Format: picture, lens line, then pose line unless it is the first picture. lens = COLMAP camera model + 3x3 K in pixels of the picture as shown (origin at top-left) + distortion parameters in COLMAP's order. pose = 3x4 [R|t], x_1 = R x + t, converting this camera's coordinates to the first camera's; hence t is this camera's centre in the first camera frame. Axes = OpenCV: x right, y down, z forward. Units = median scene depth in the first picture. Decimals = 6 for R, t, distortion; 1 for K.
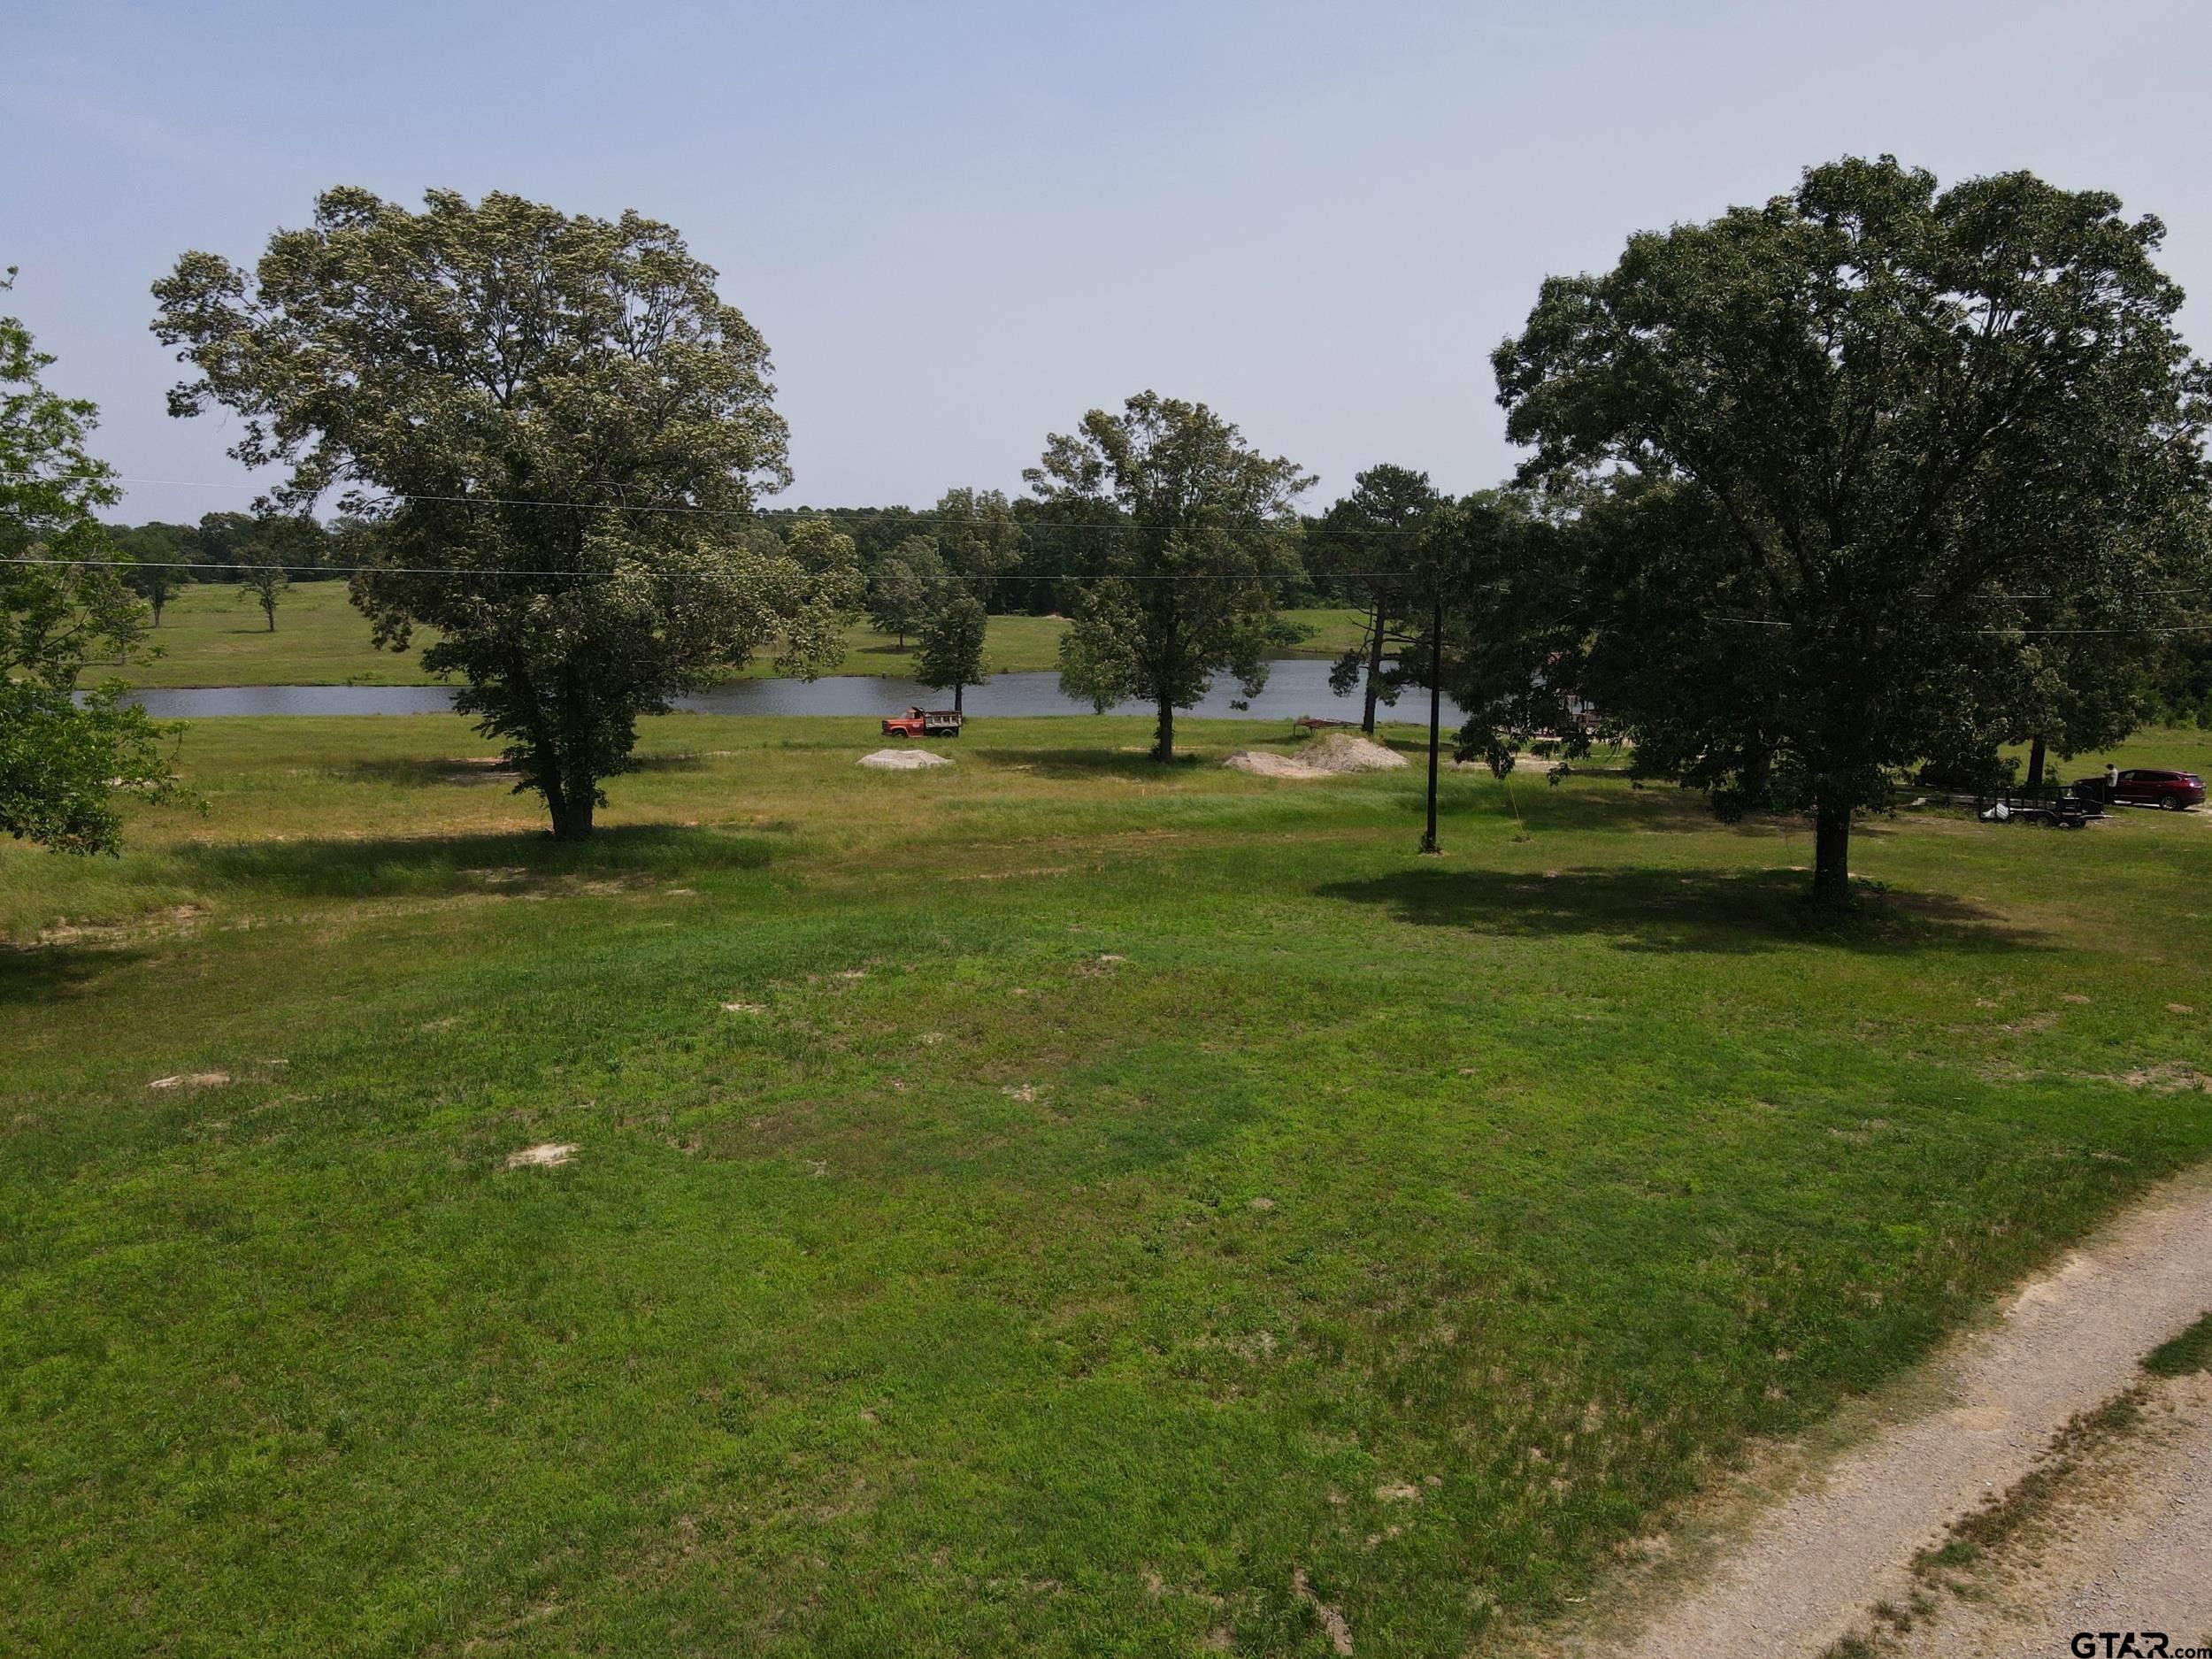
lens RADIAL K [[1548.9, 0, 1106.0], [0, 1548.9, 829.5], [0, 0, 1]] dist [0.000549, 0.004781]
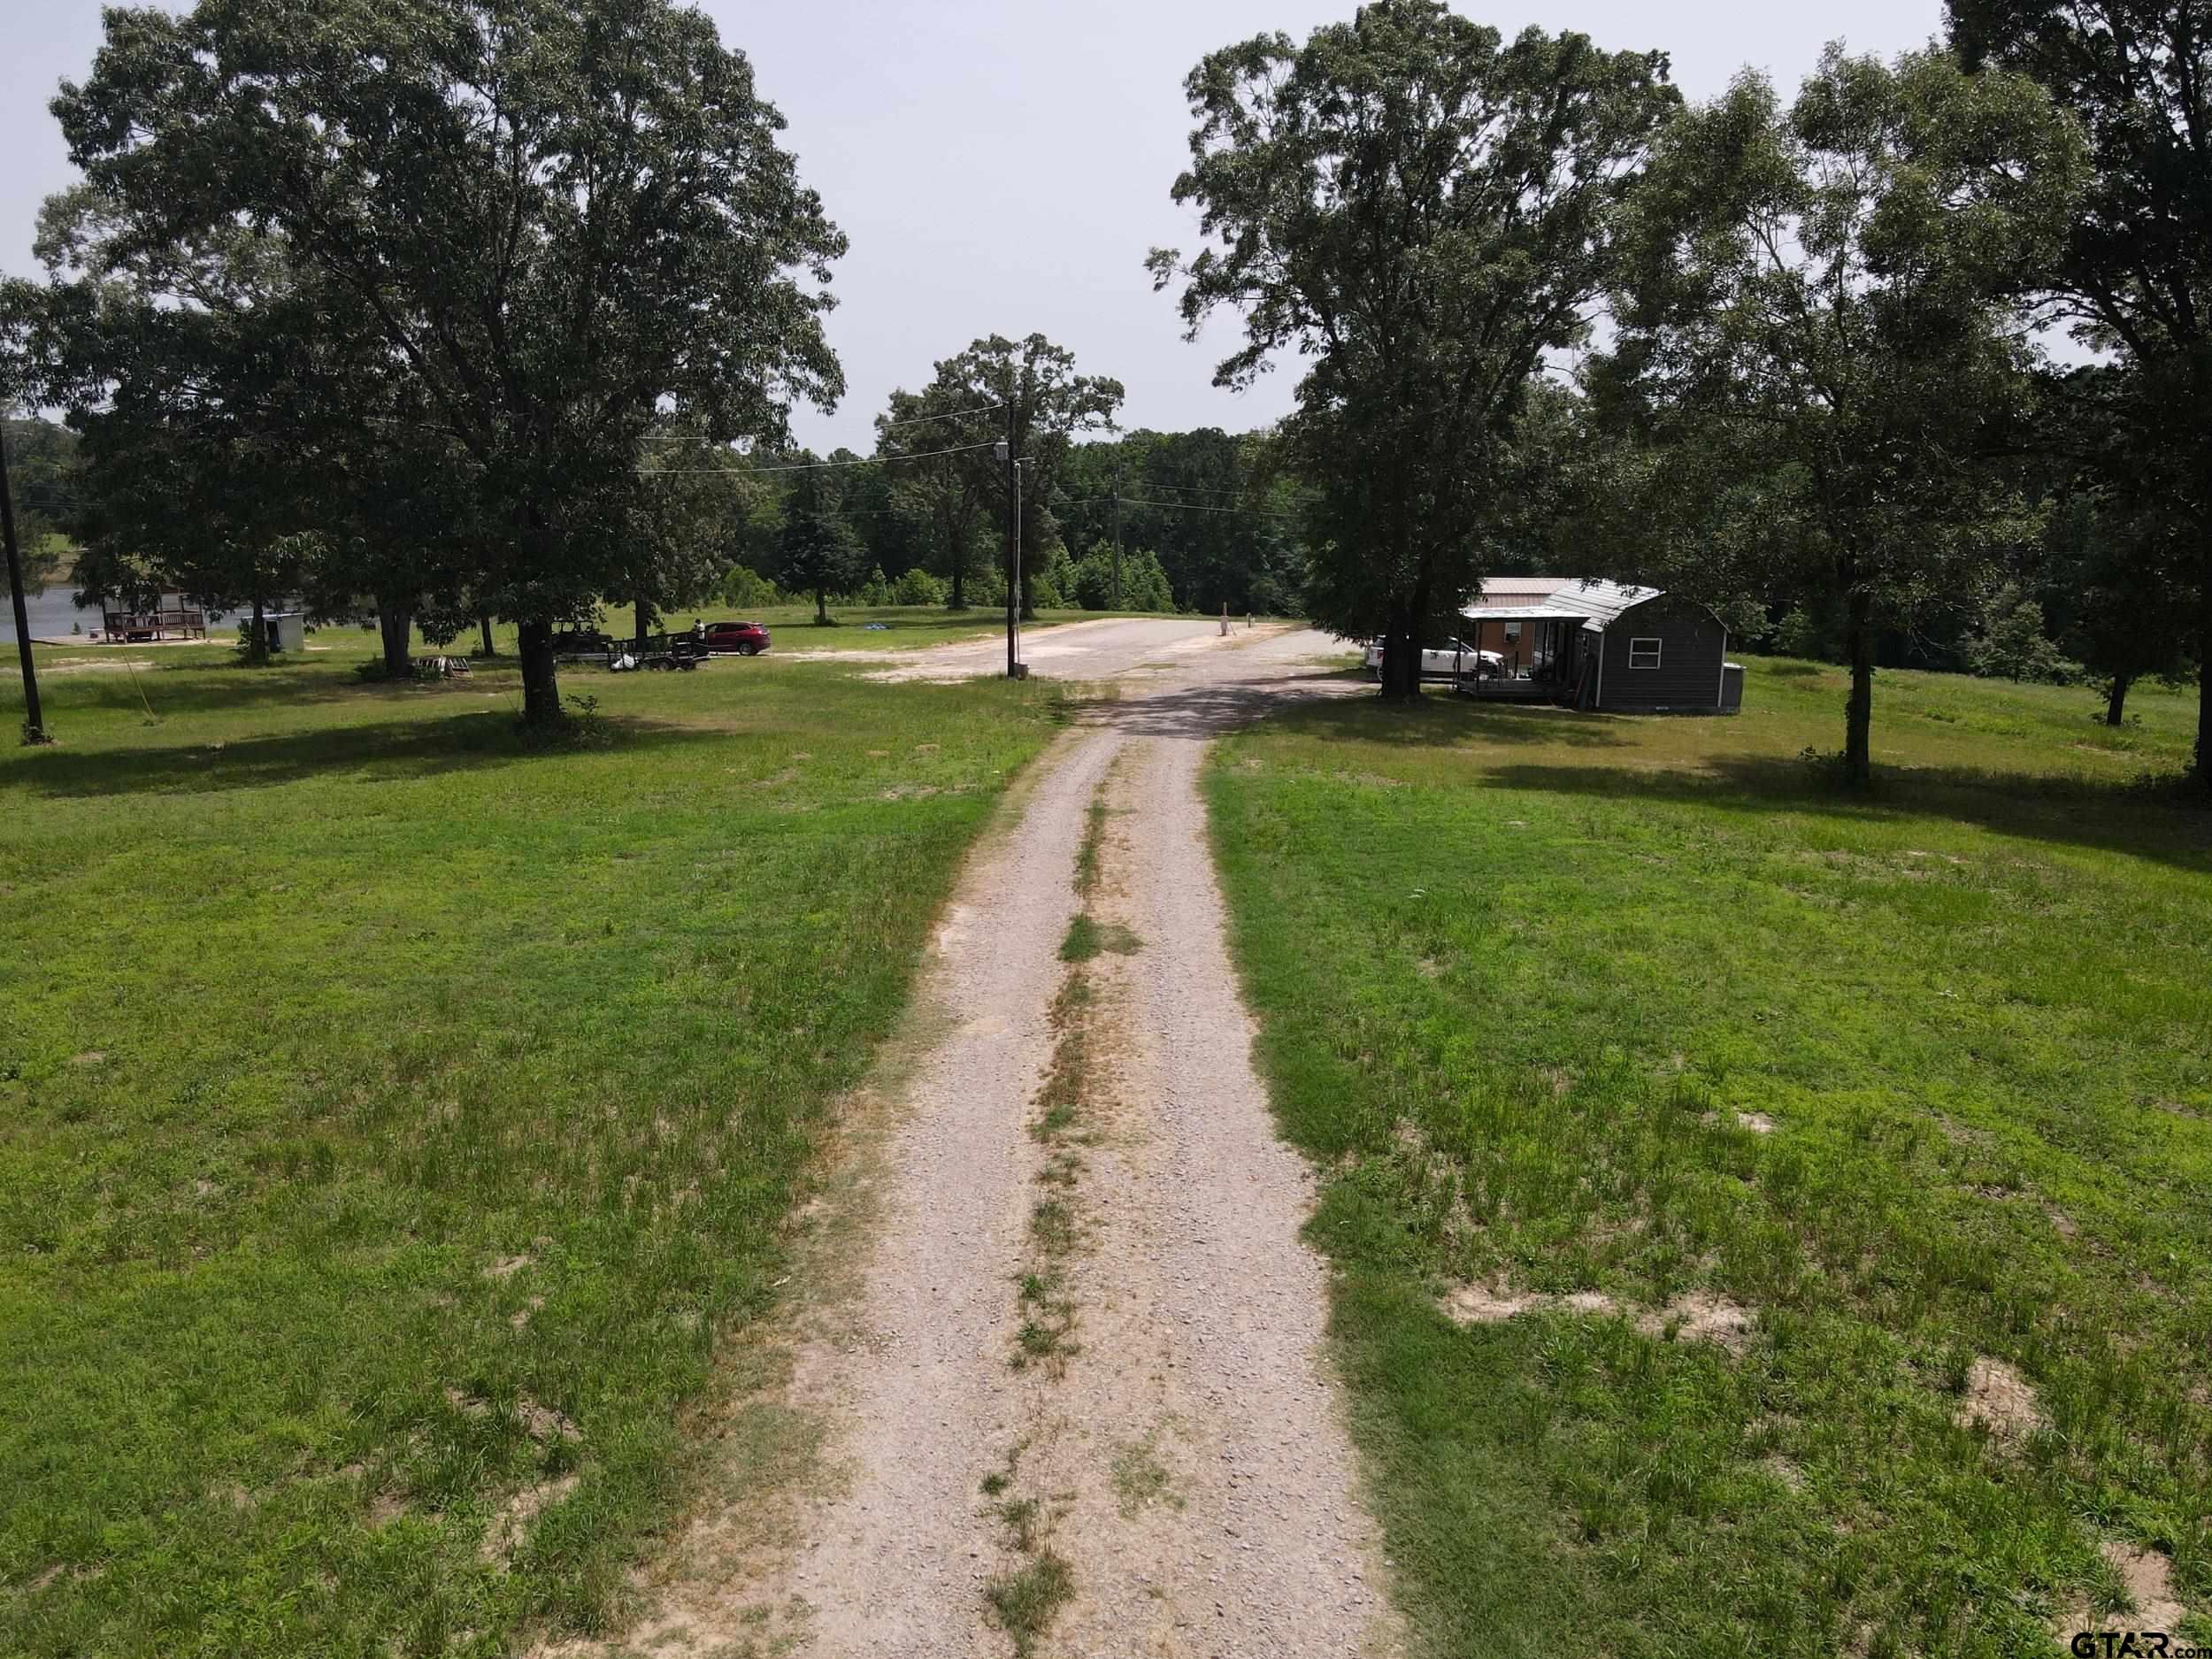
lens RADIAL K [[1548.9, 0, 1106.0], [0, 1548.9, 829.5], [0, 0, 1]] dist [0.000549, 0.004781]
pose [[0.678850, -0.152501, 0.718266, -0.130398], [0.089331, 0.988082, 0.125359, 0.139504], [-0.728823, -0.020936, 0.684382, 0.254258]]
